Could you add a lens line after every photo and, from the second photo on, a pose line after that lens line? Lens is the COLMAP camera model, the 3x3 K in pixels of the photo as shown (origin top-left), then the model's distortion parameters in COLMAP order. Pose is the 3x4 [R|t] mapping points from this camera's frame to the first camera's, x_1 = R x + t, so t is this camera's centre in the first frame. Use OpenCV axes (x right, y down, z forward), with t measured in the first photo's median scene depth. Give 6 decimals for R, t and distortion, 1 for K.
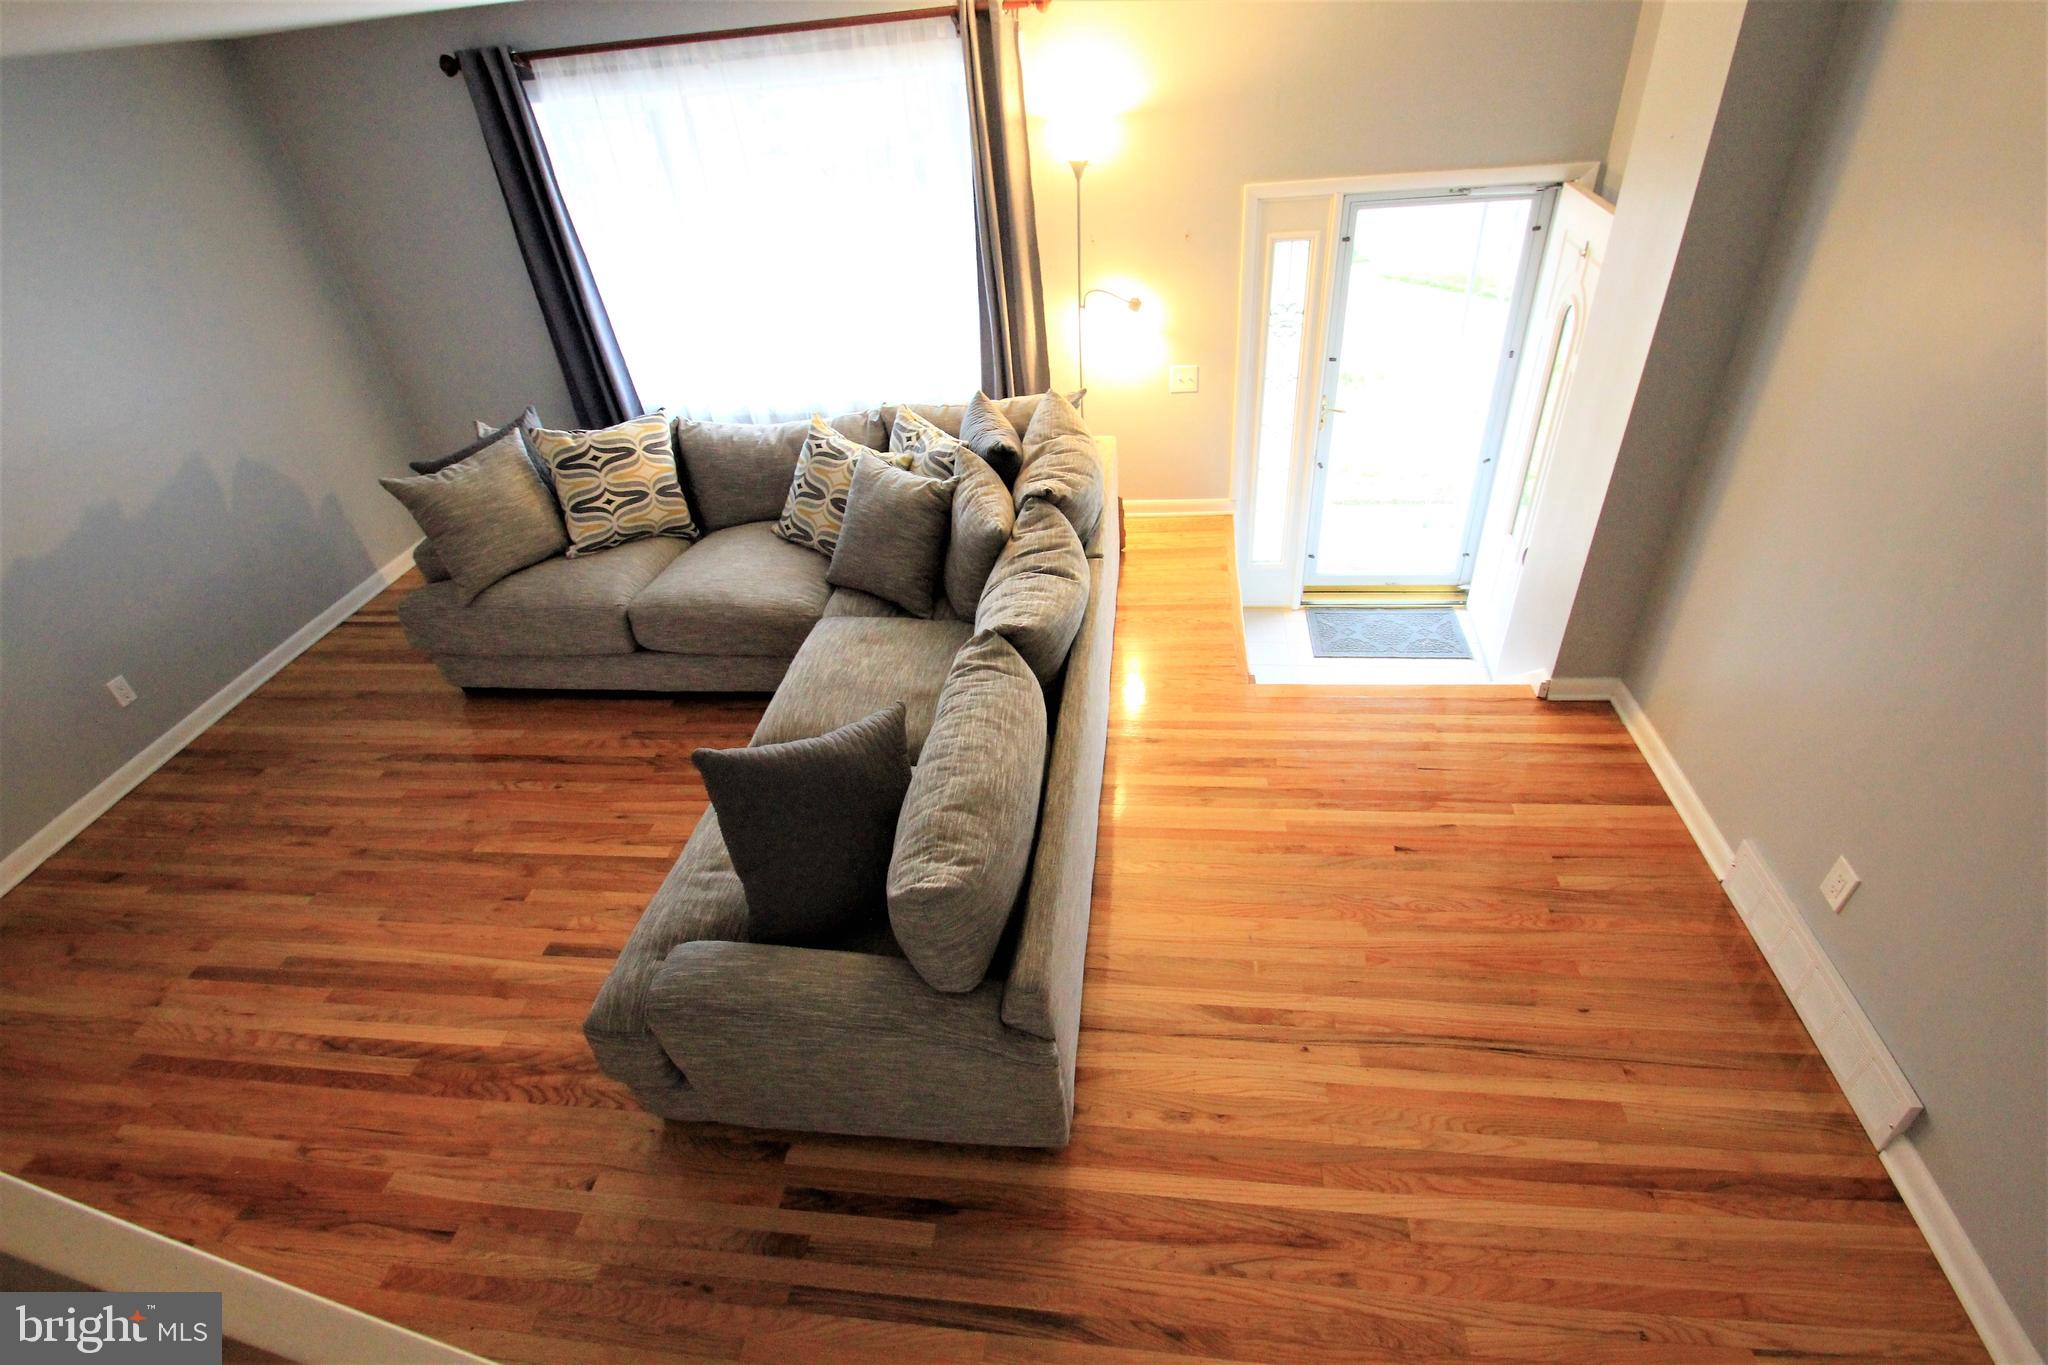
lens RADIAL K [[933.2, 0, 1024.0], [0, 933.2, 682.5], [0, 0, 1]] dist [0.000119, 0.000173]
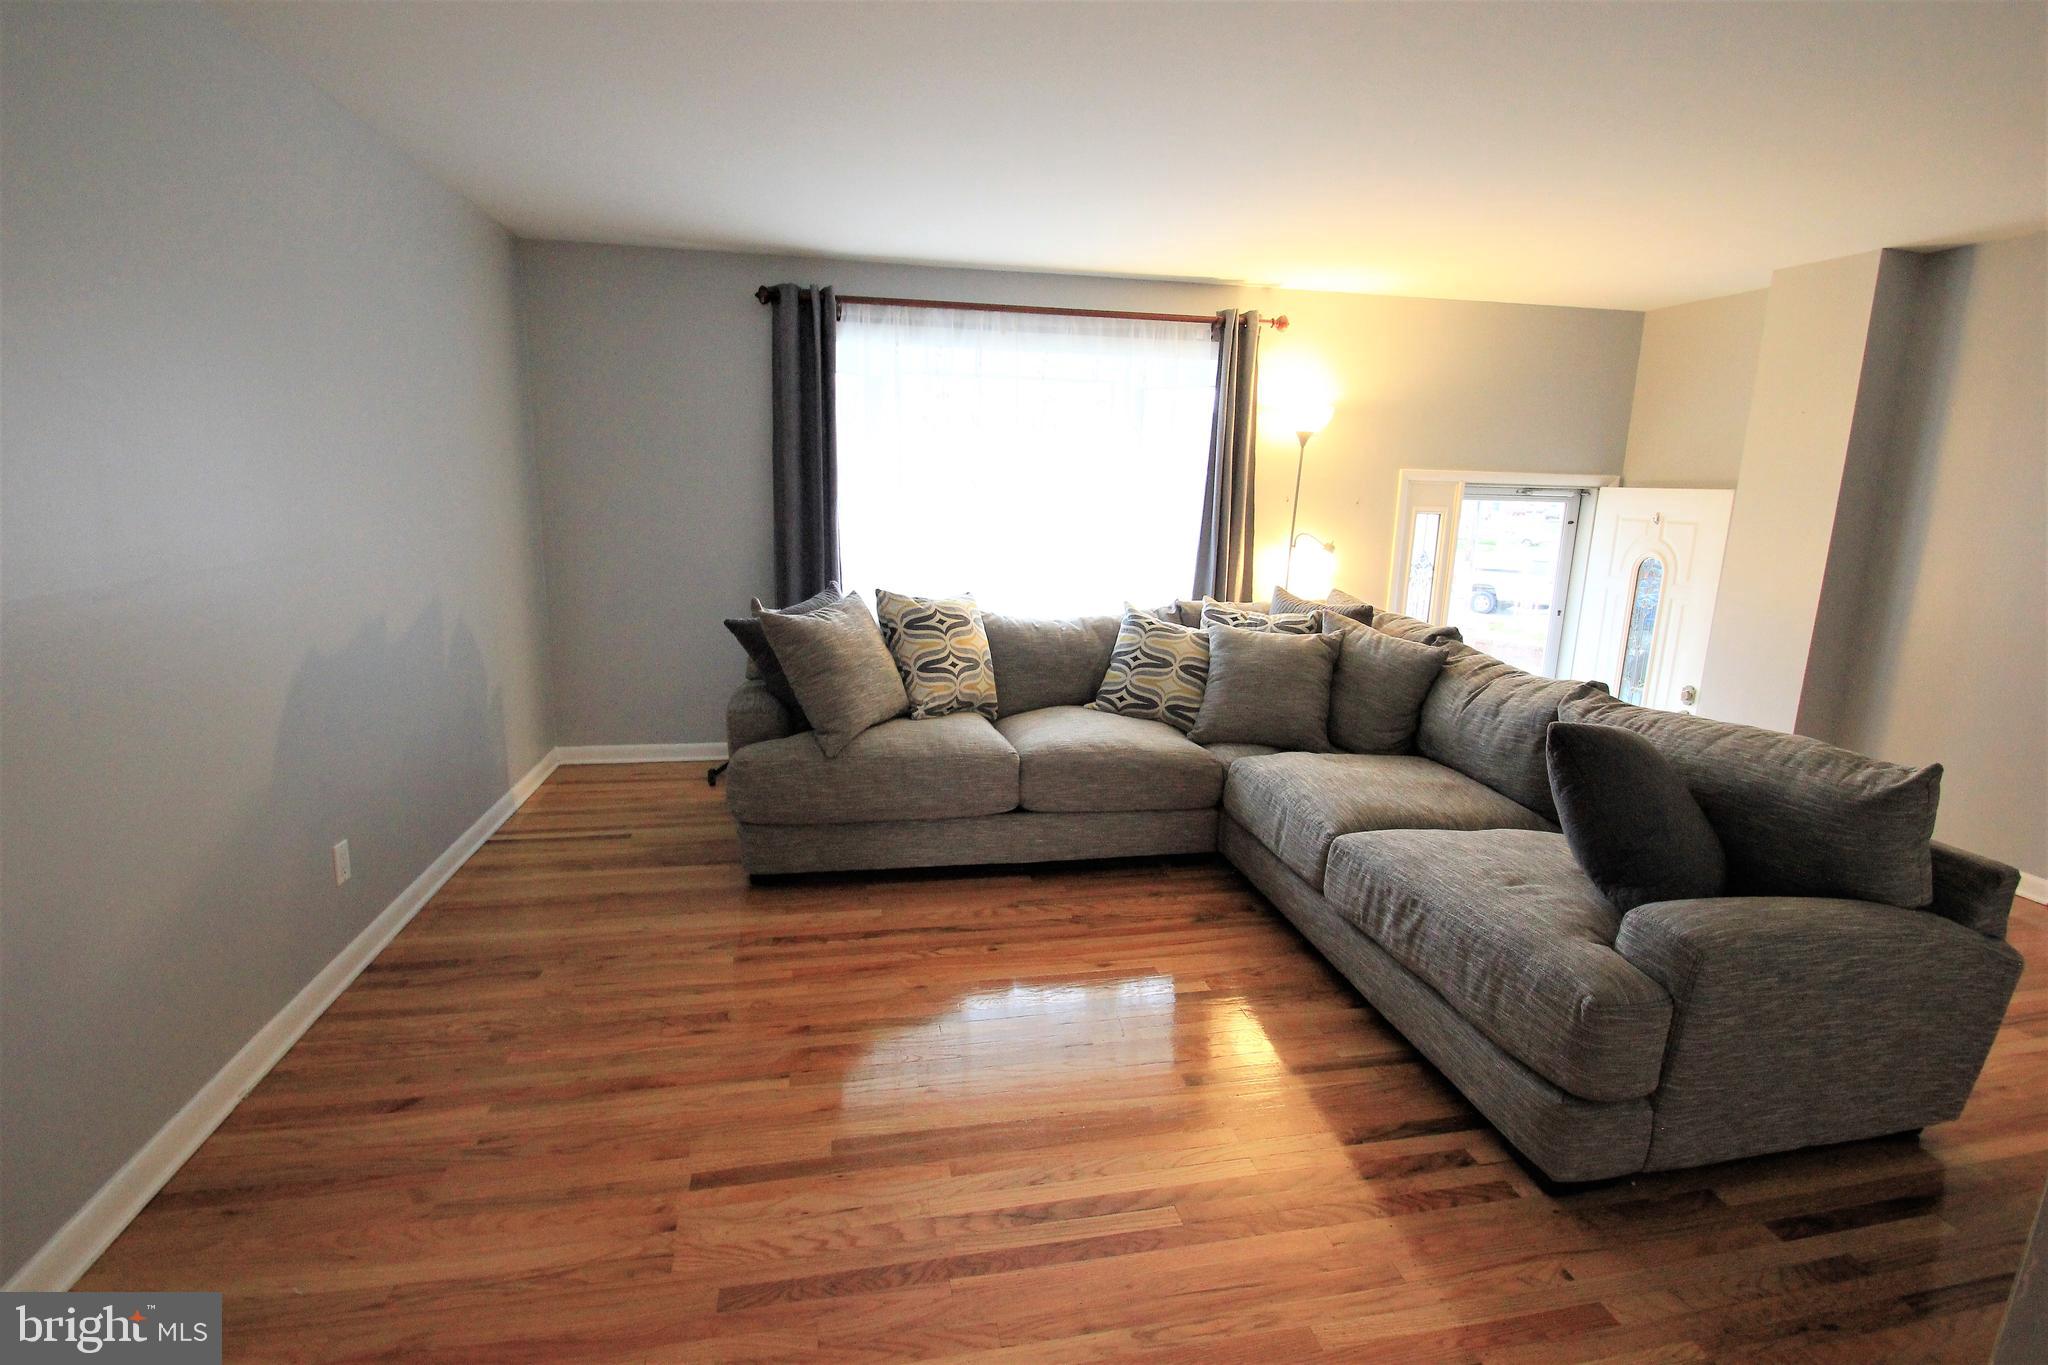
lens RADIAL K [[949.8, 0, 1024.0], [0, 949.8, 682.5], [0, 0, 1]] dist [0.001324, -0.011636]
pose [[0.946109, 0.036551, 0.321780, -0.690053], [0.101990, 0.909420, -0.403178, 0.218634], [-0.307370, 0.414268, 0.856683, 0.163034]]
